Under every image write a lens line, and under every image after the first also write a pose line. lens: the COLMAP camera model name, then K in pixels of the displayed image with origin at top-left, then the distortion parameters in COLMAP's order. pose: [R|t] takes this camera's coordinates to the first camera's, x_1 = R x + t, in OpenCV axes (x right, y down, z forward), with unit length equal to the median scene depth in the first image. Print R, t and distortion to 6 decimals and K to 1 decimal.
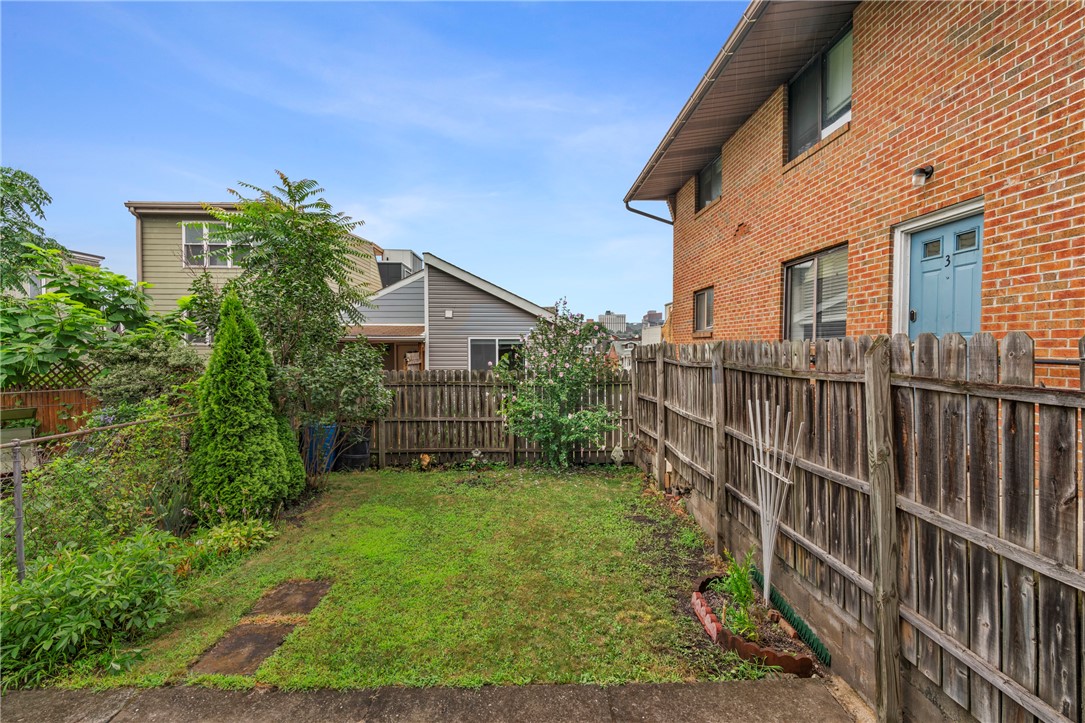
lens RADIAL K [[487.8, 0, 542.1], [0, 487.8, 359.2], [0, 0, 1]] dist [-0.004436, 0.000636]
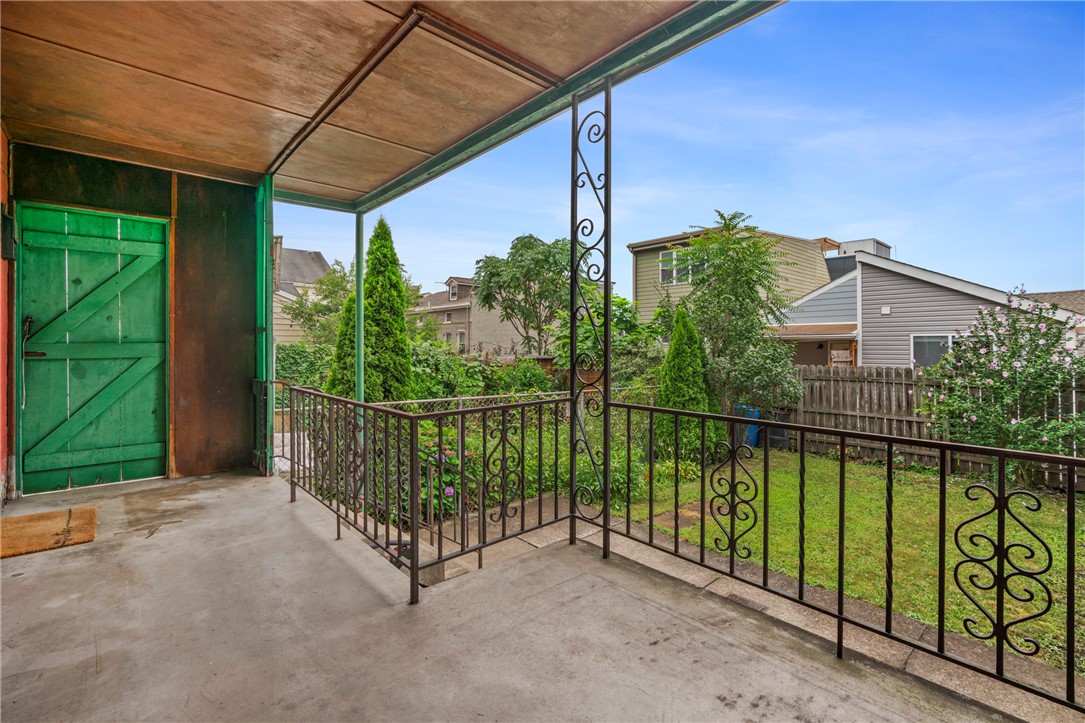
lens RADIAL K [[490.3, 0, 540.0], [0, 490.3, 344.0], [0, 0, 1]] dist [-0.017980, 0.008058]
pose [[0.634220, -0.005051, -0.773136, 0.274375], [-0.019469, 0.999557, -0.022501, 0.019339], [0.772908, 0.029322, 0.633840, -0.306550]]
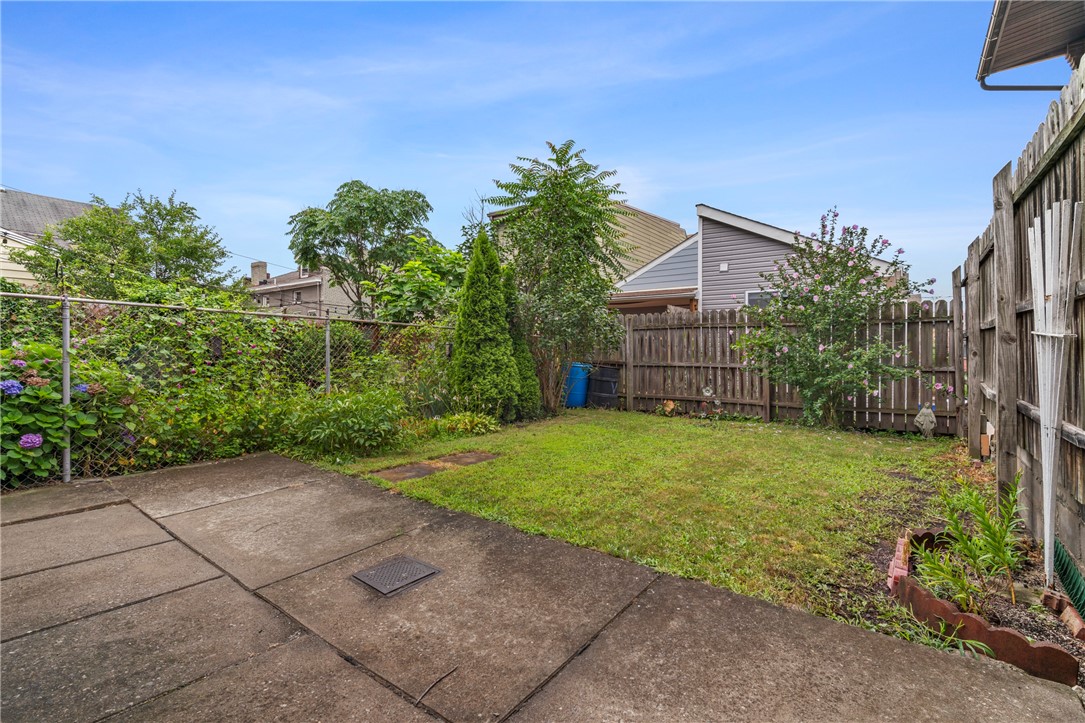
lens RADIAL K [[489.9, 0, 543.8], [0, 489.9, 357.2], [0, 0, 1]] dist [-0.015418, 0.007969]
pose [[0.780726, 0.010827, -0.624780, 0.281443], [-0.018799, 0.999804, -0.006164, 0.206695], [0.624591, 0.016557, 0.780776, 0.167794]]
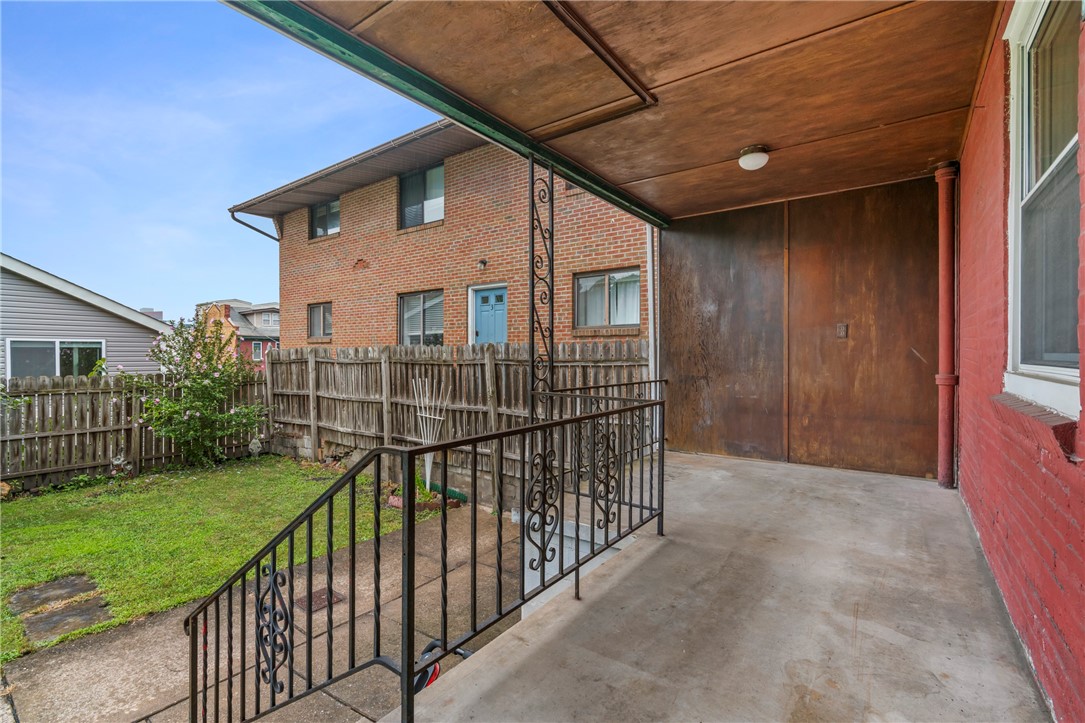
lens RADIAL K [[489.9, 0, 543.8], [0, 489.9, 357.2], [0, 0, 1]] dist [-0.015418, 0.007969]
pose [[0.615243, -0.009073, 0.788286, -0.549222], [0.022149, 0.999738, -0.005780, 0.021025], [-0.788027, 0.021015, 0.615282, -0.364873]]
